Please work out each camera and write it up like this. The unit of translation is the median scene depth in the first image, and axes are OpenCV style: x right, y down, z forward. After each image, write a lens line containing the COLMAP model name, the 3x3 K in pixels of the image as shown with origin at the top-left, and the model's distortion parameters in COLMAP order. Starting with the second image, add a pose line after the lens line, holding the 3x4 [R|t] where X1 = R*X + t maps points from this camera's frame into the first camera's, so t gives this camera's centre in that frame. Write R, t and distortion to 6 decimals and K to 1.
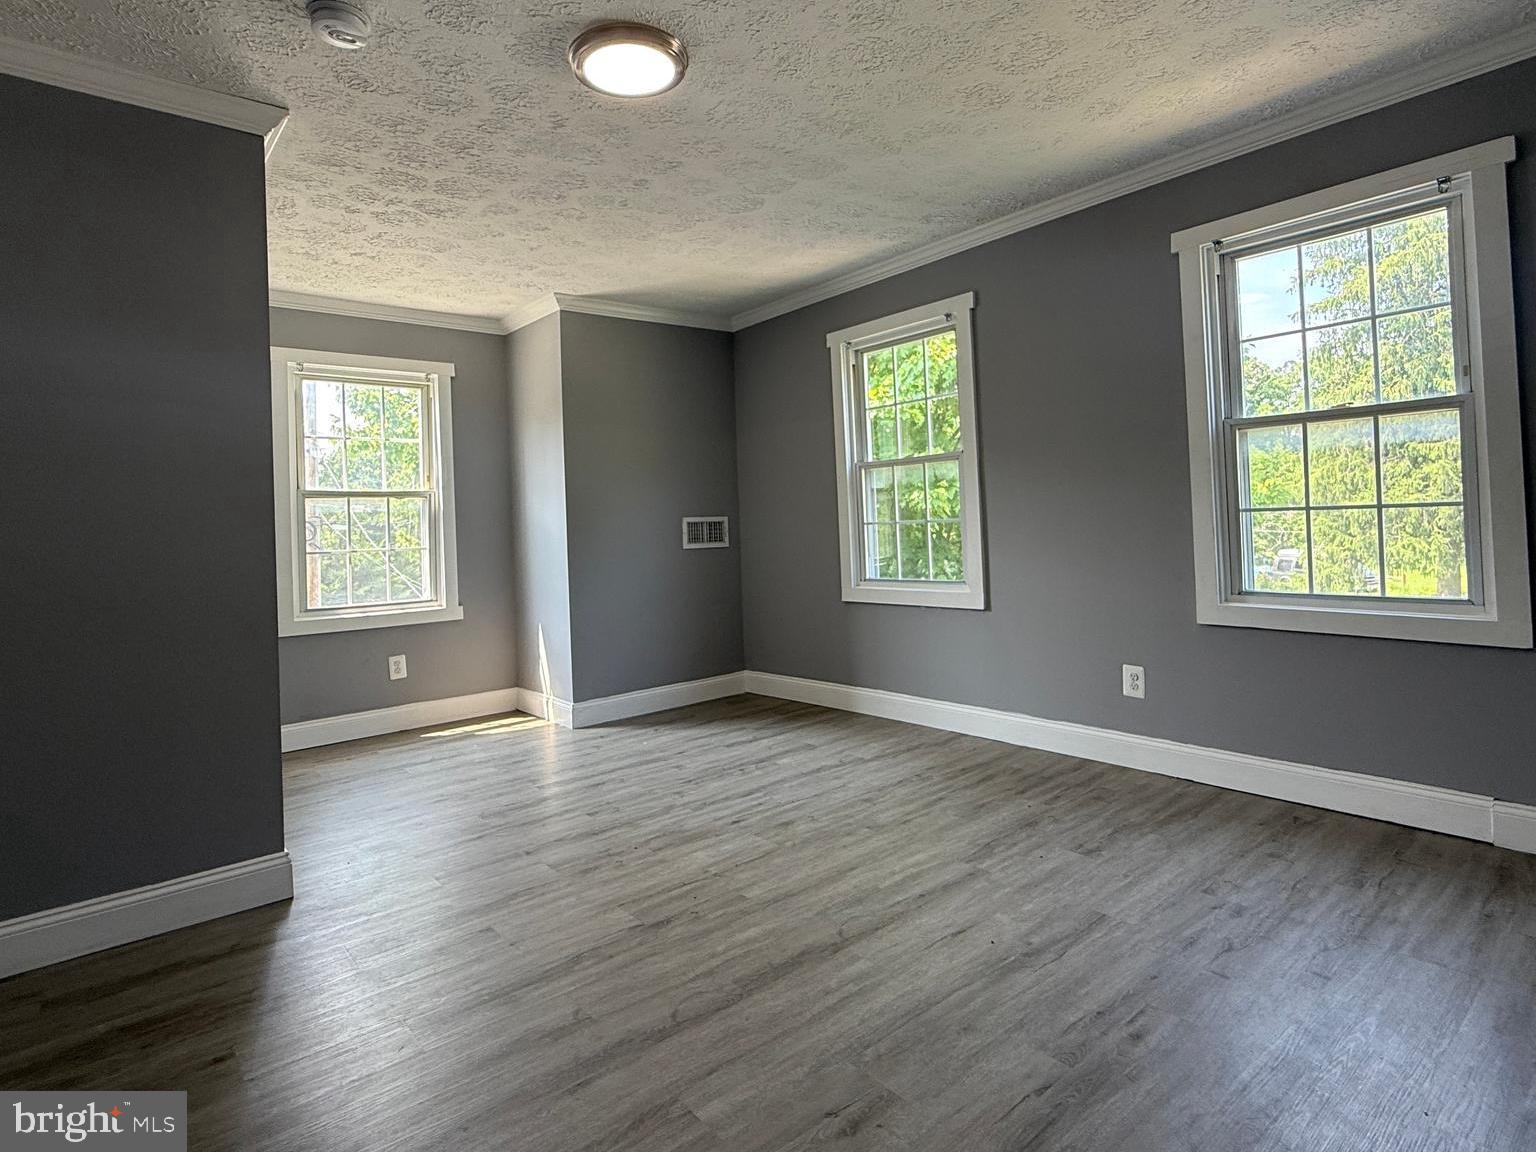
lens RADIAL K [[814.7, 0, 761.6], [0, 814.7, 510.8], [0, 0, 1]] dist [0.001226, -0.000474]
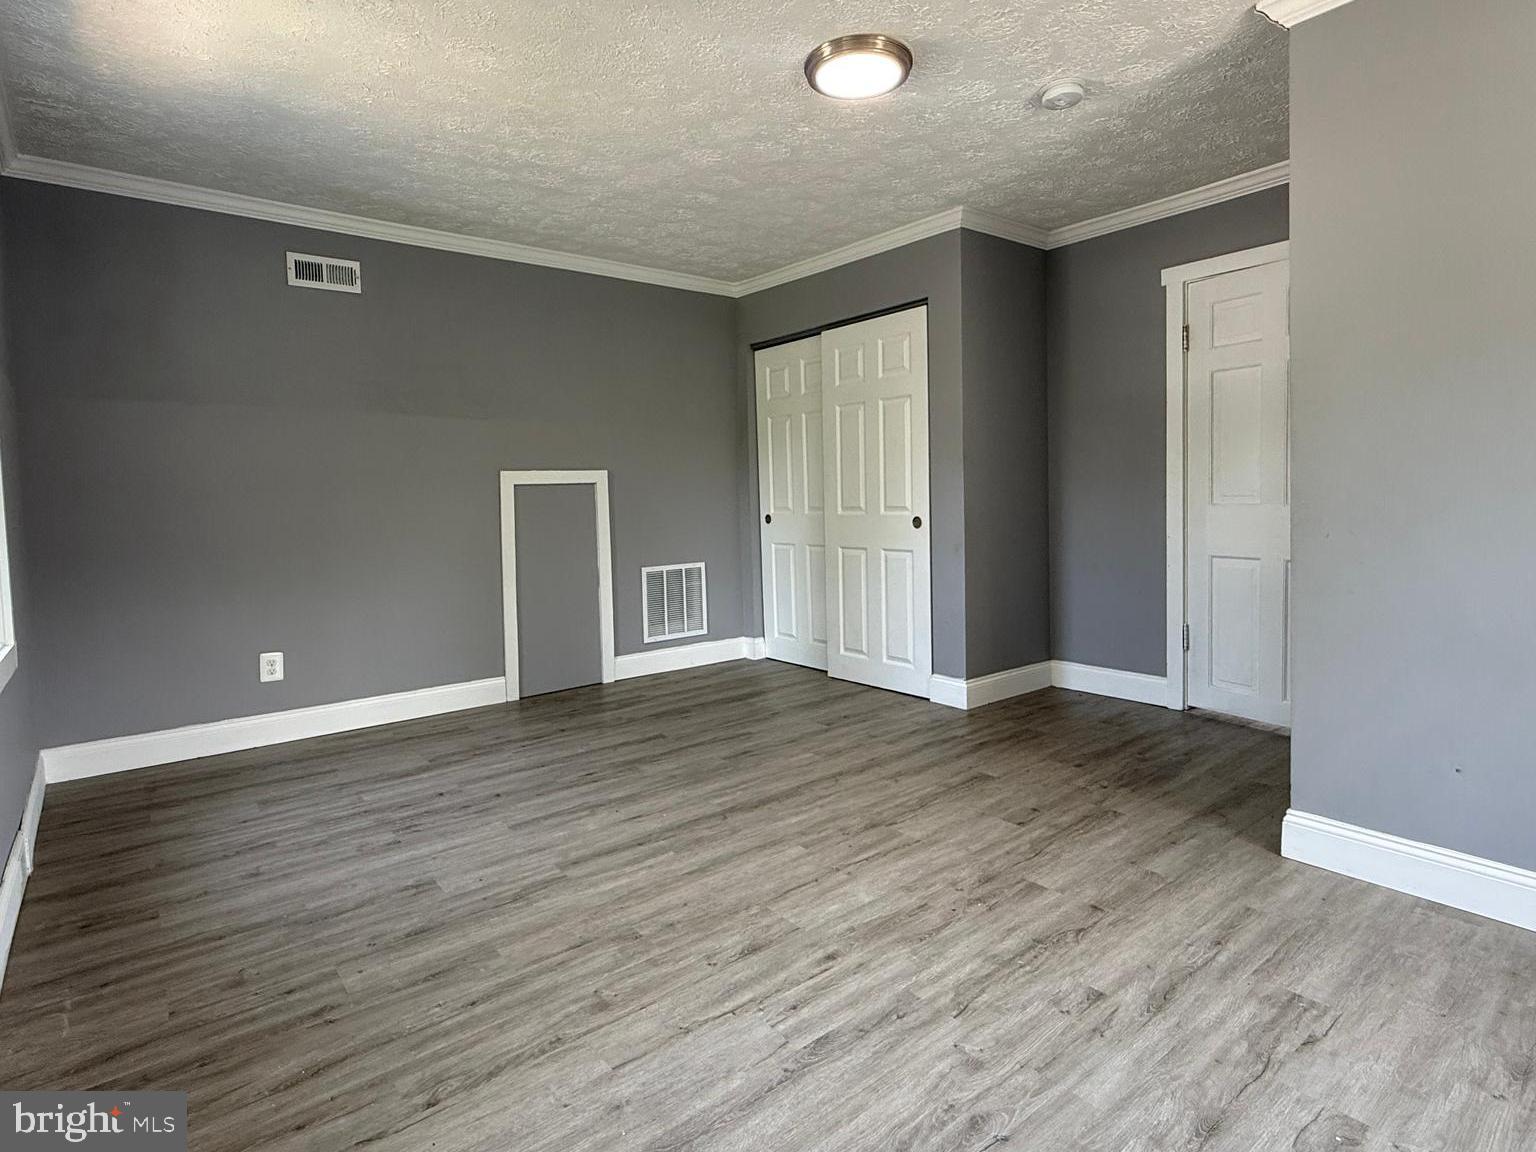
lens RADIAL K [[820.5, 0, 764.9], [0, 820.5, 531.3], [0, 0, 1]] dist [-0.000212, 0.000181]
pose [[-0.997829, 0.063295, 0.018214, -0.013007], [0.063811, 0.997533, 0.029272, 0.025078], [-0.016316, 0.030370, -0.999406, 1.641123]]
